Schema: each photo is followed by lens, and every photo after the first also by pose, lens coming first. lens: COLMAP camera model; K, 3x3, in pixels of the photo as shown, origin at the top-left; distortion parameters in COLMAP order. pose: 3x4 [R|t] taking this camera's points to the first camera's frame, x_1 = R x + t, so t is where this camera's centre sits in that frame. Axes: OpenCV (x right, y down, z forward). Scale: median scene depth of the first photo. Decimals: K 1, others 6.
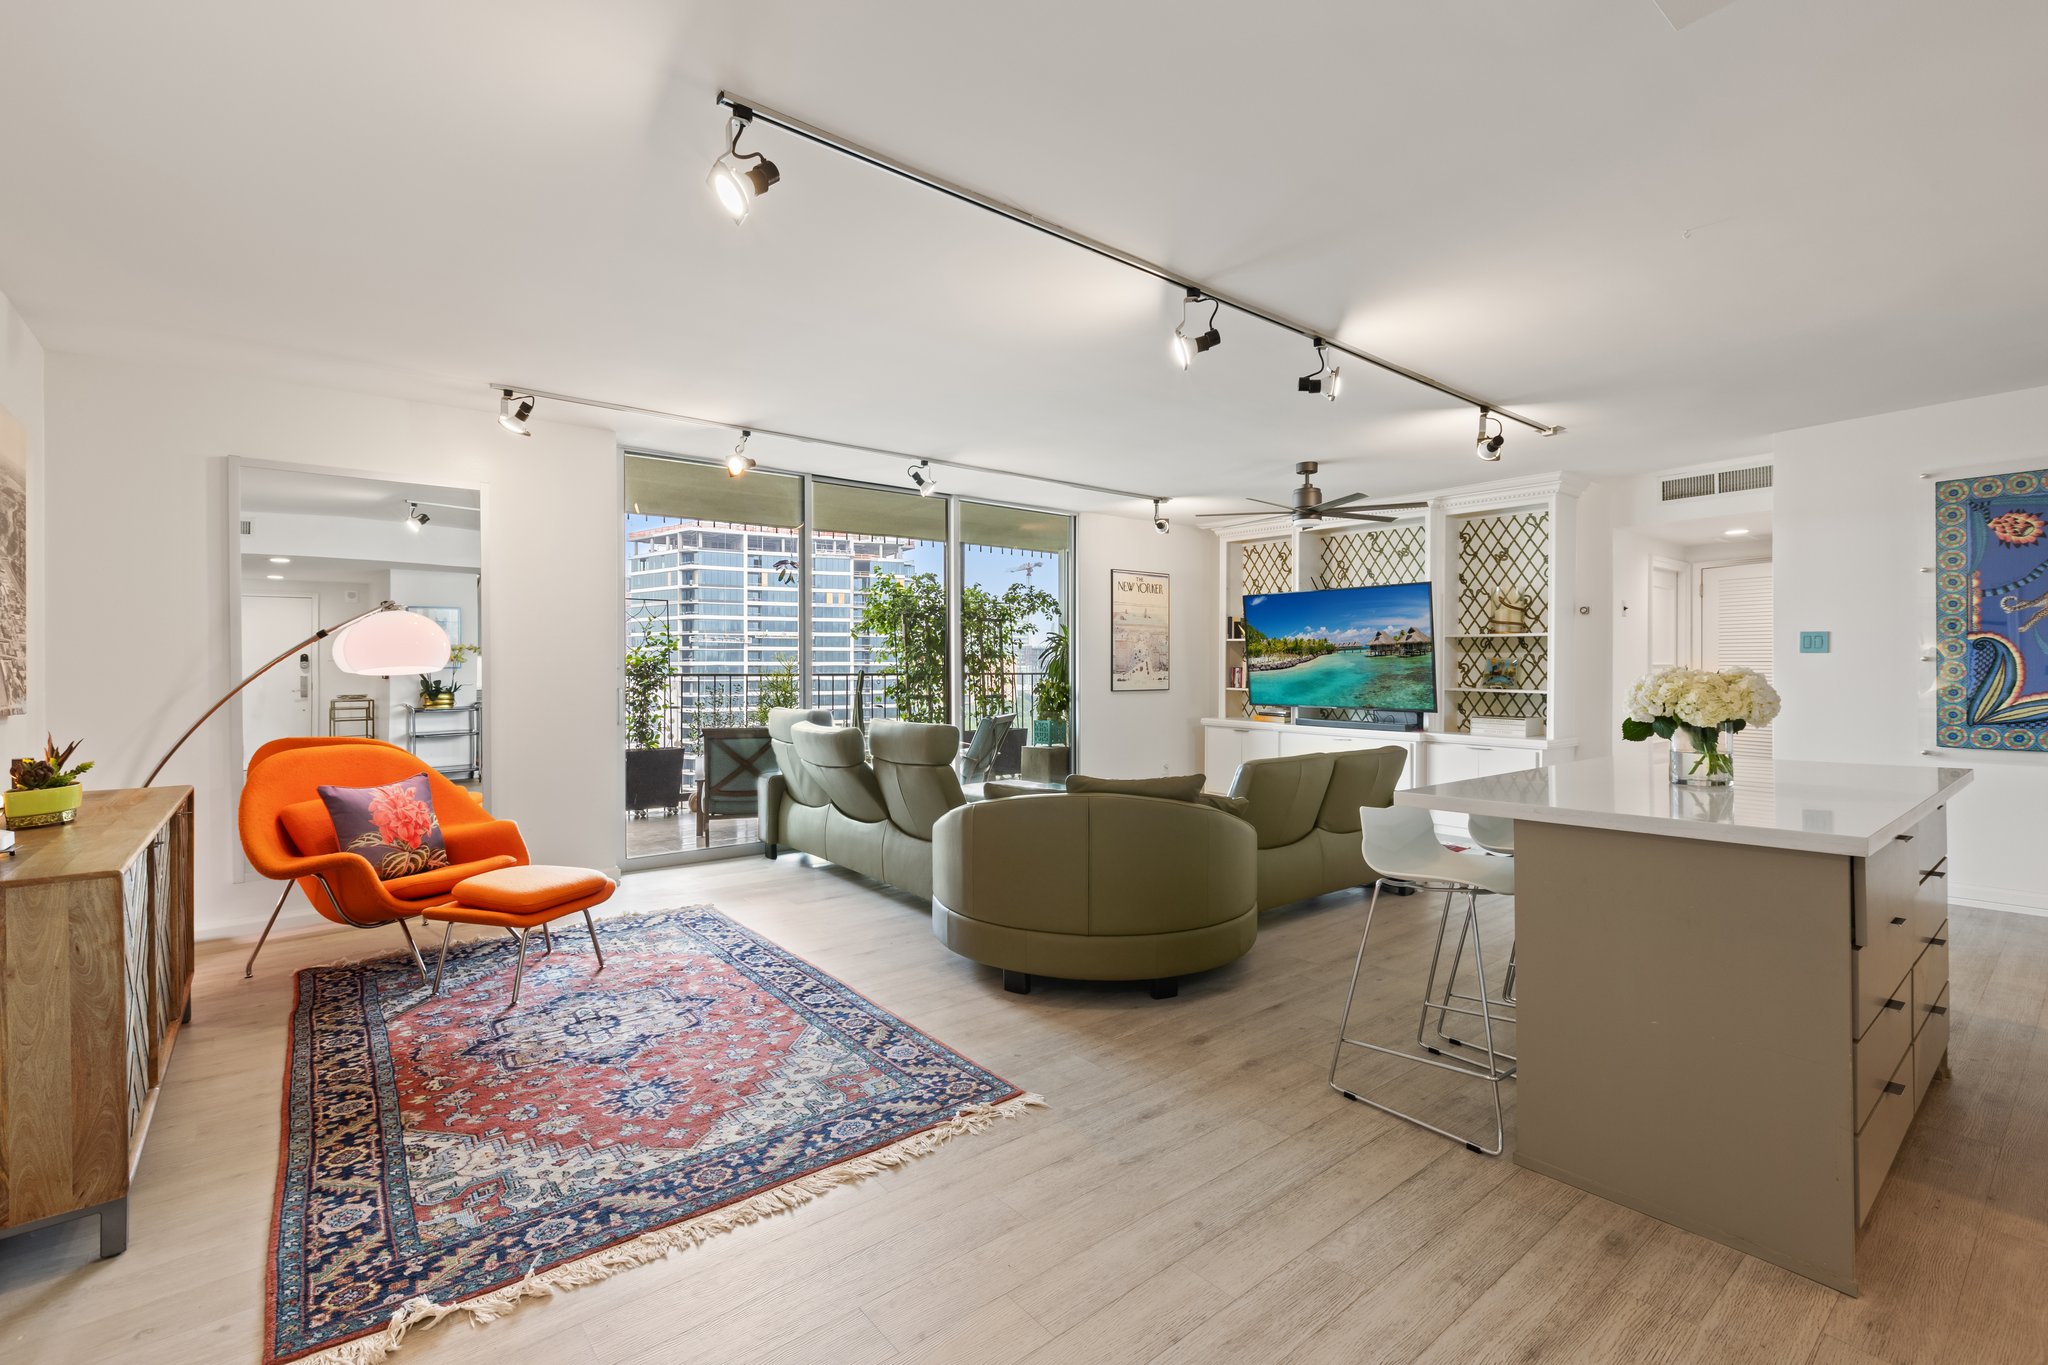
lens RADIAL K [[907.0, 0, 1011.6], [0, 907.0, 668.4], [0, 0, 1]] dist [0.004007, 0.000053]
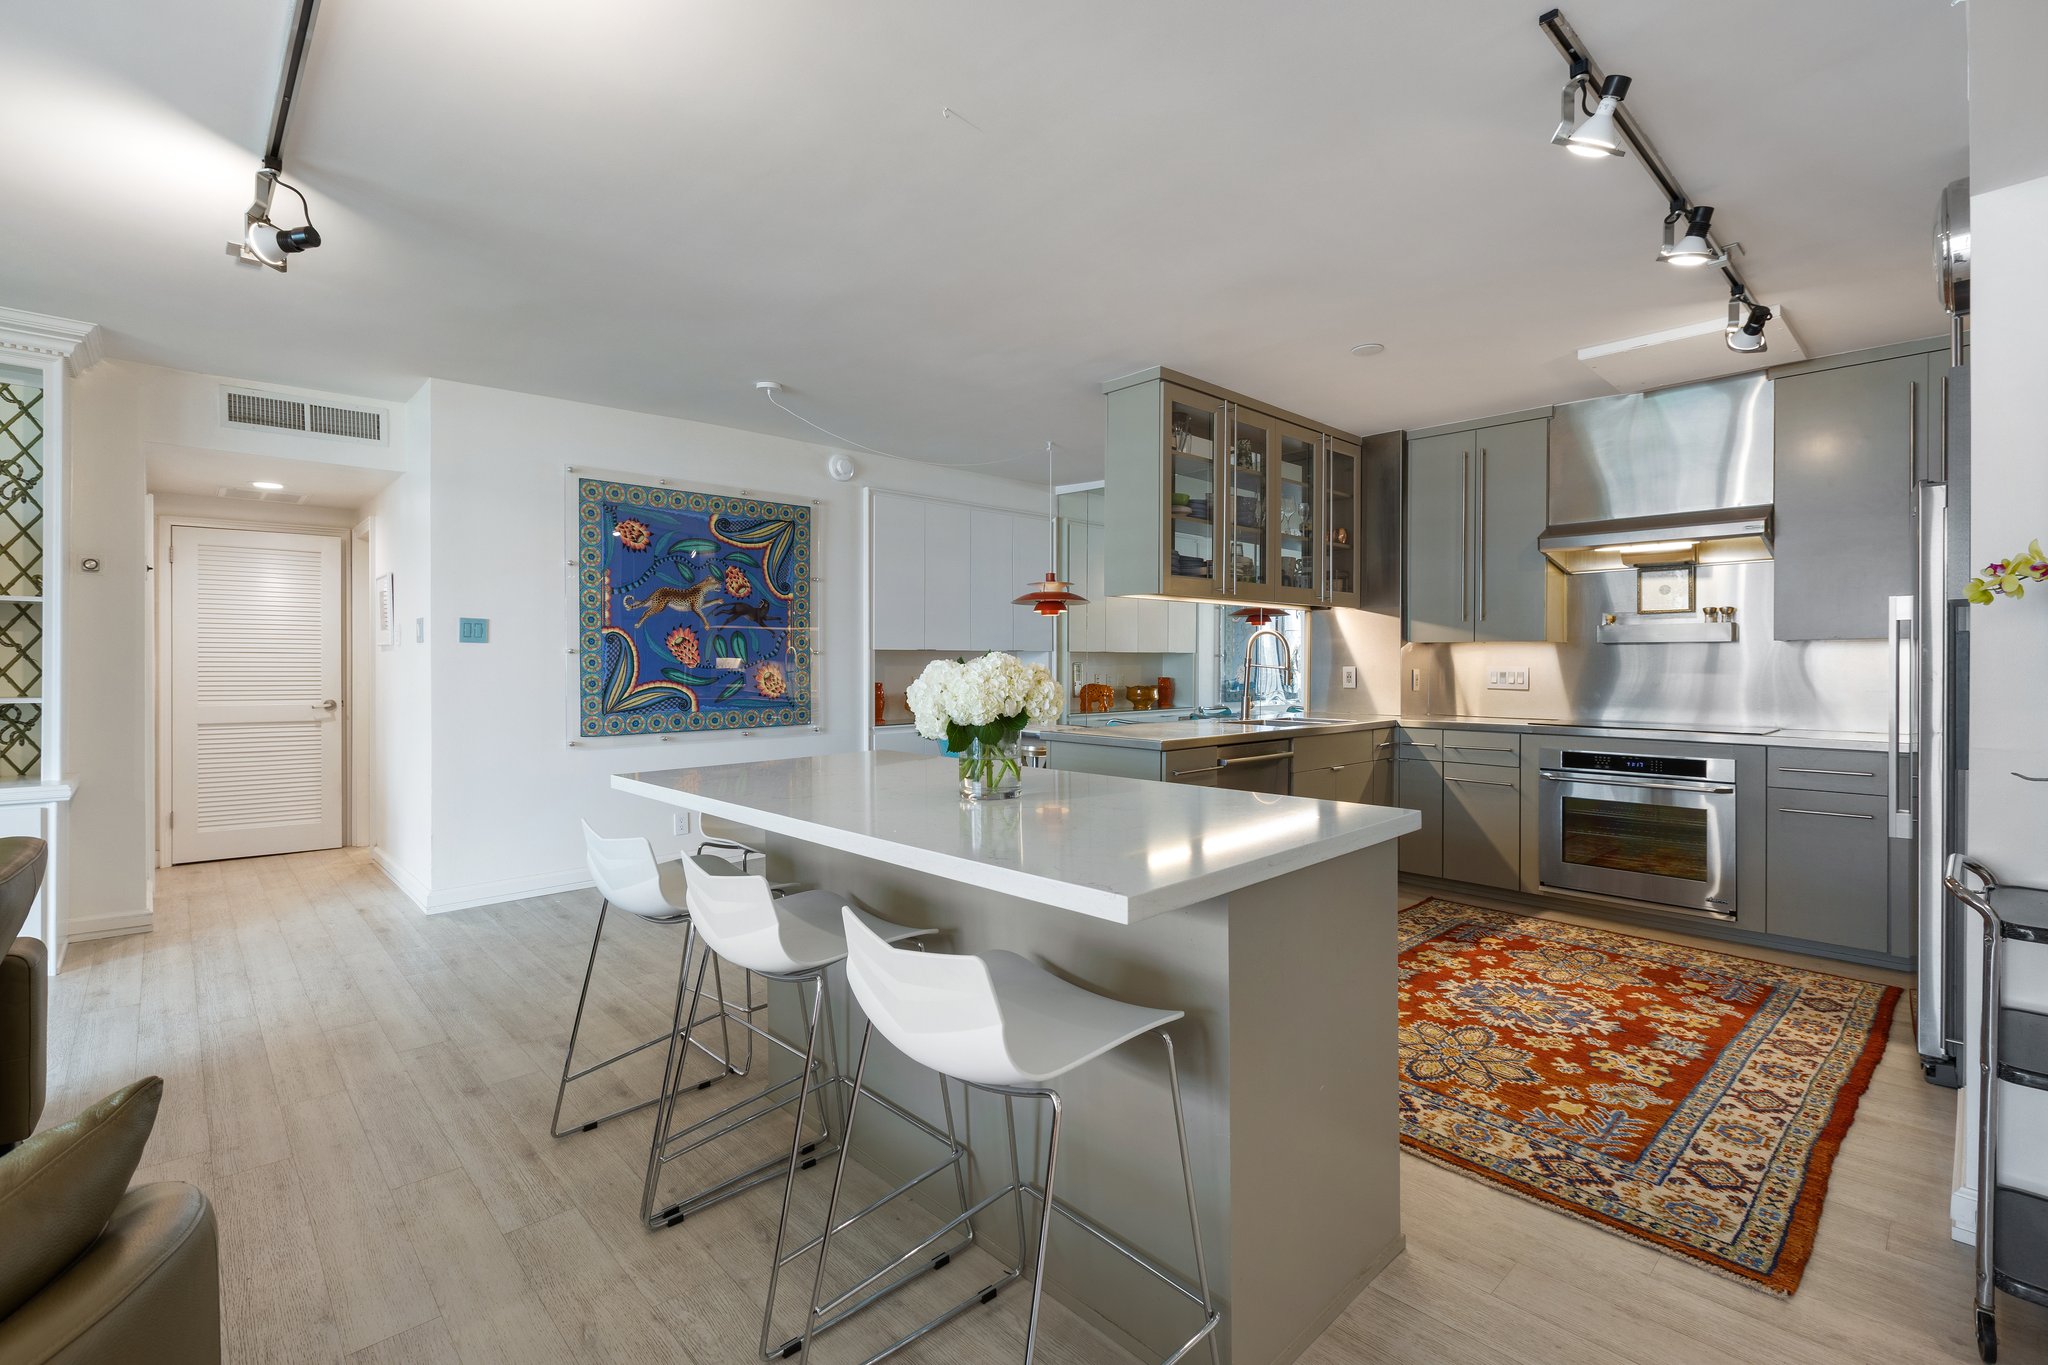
lens RADIAL K [[907.0, 0, 1011.6], [0, 907.0, 668.4], [0, 0, 1]] dist [0.004007, 0.000053]
pose [[-0.070770, -0.004197, 0.997484, -0.022750], [0.000086, 0.999991, 0.004214, 0.002955], [-0.997493, 0.000384, -0.070769, 0.381491]]
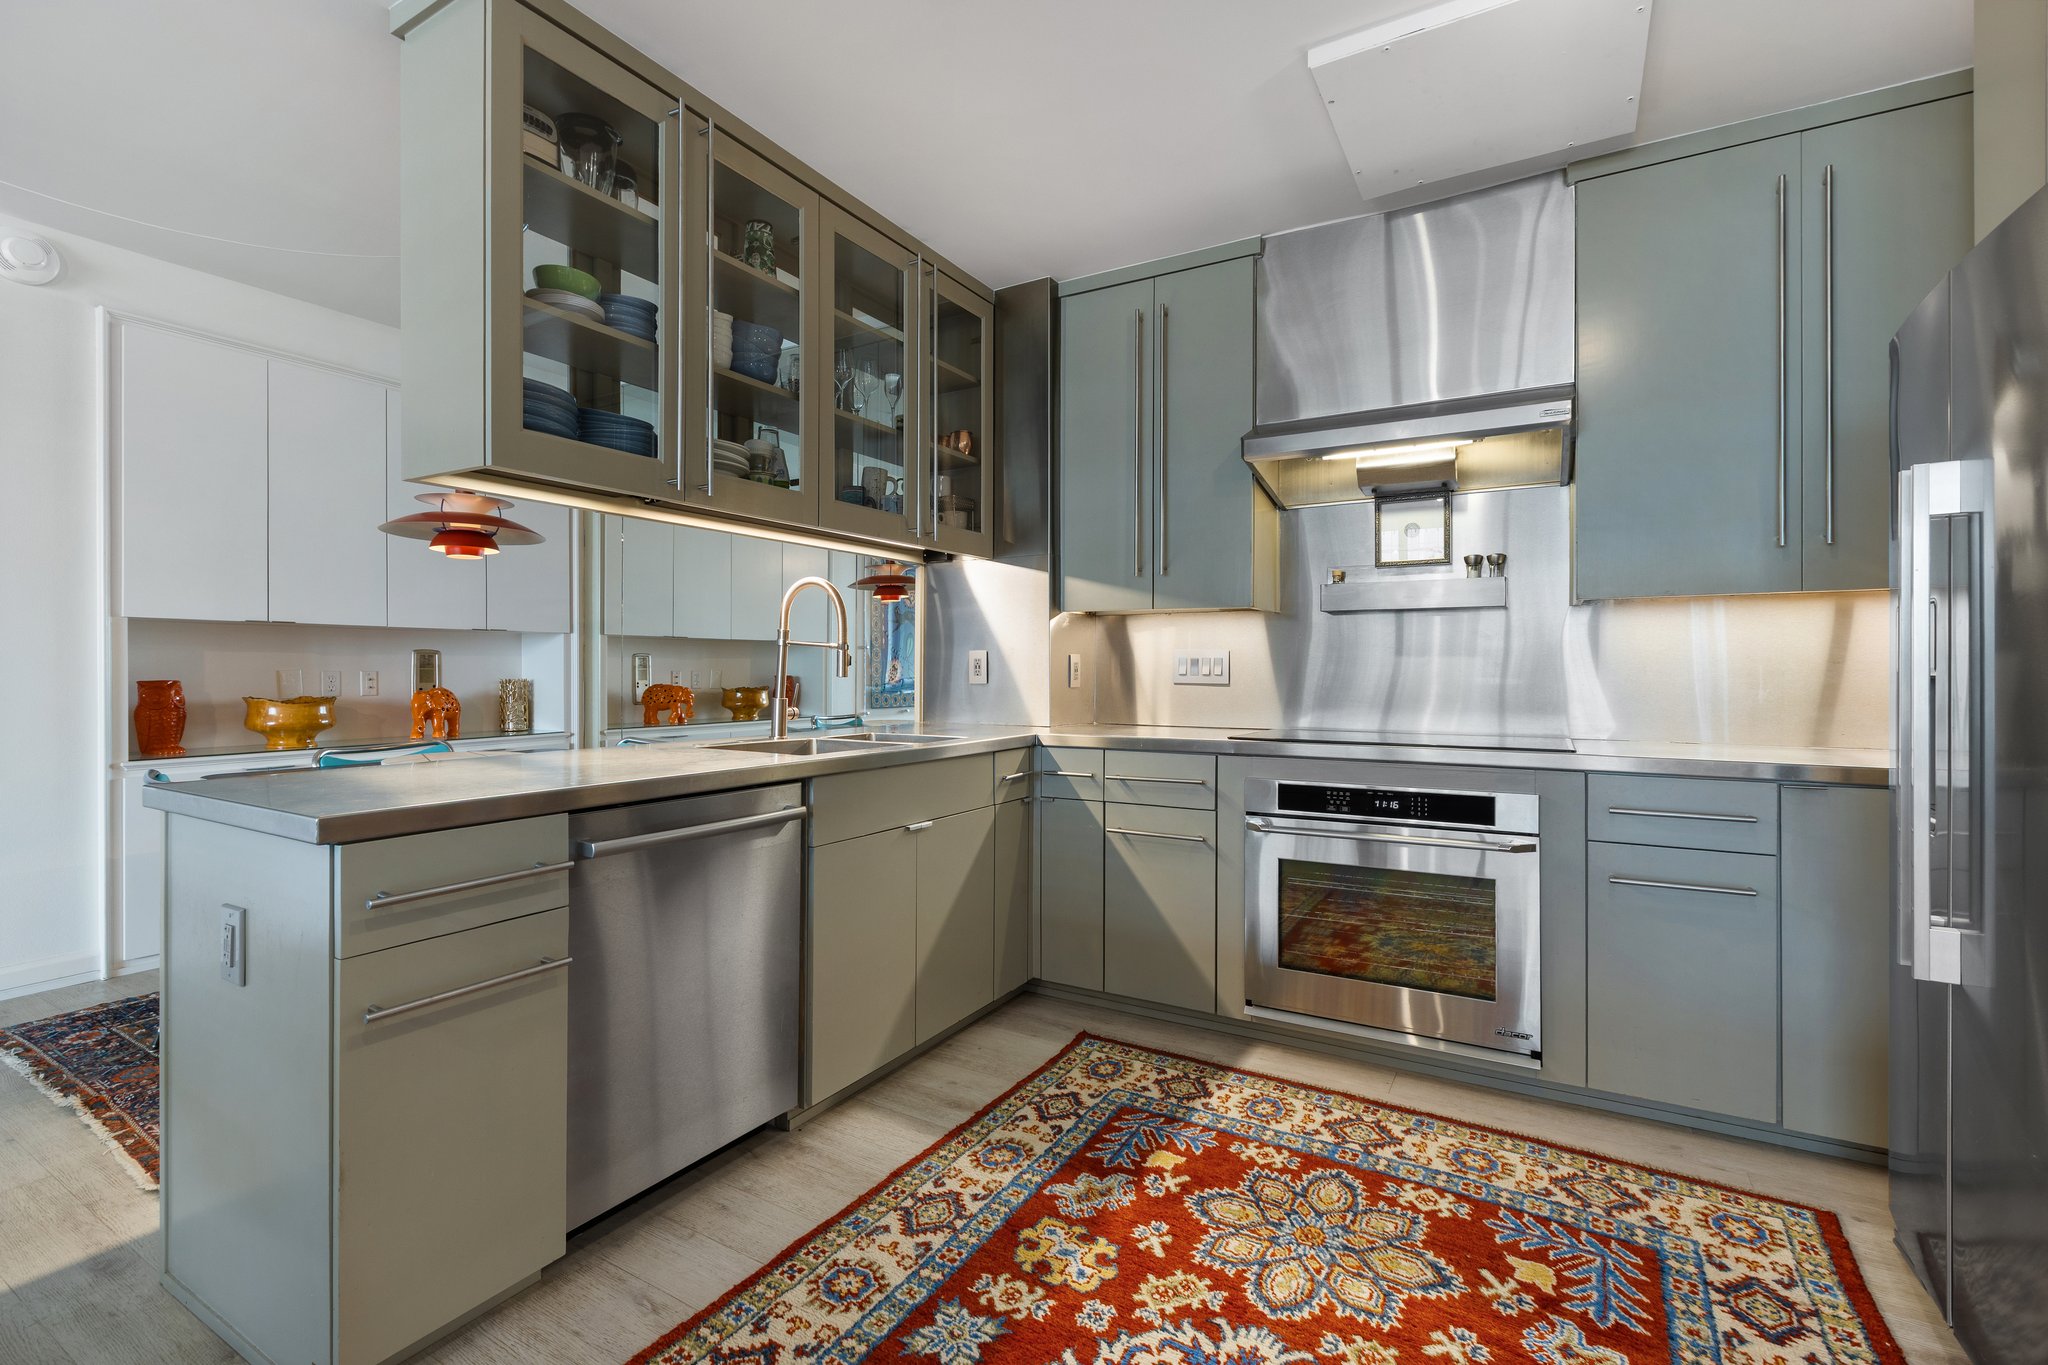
lens RADIAL K [[915.5, 0, 1009.7], [0, 915.5, 672.1], [0, 0, 1]] dist [0.002376, -0.003284]
pose [[-0.345508, -0.000129, 0.938416, 0.249984], [0.001143, 0.999999, 0.000559, 0.015990], [-0.938415, 0.001266, -0.345507, 0.198966]]
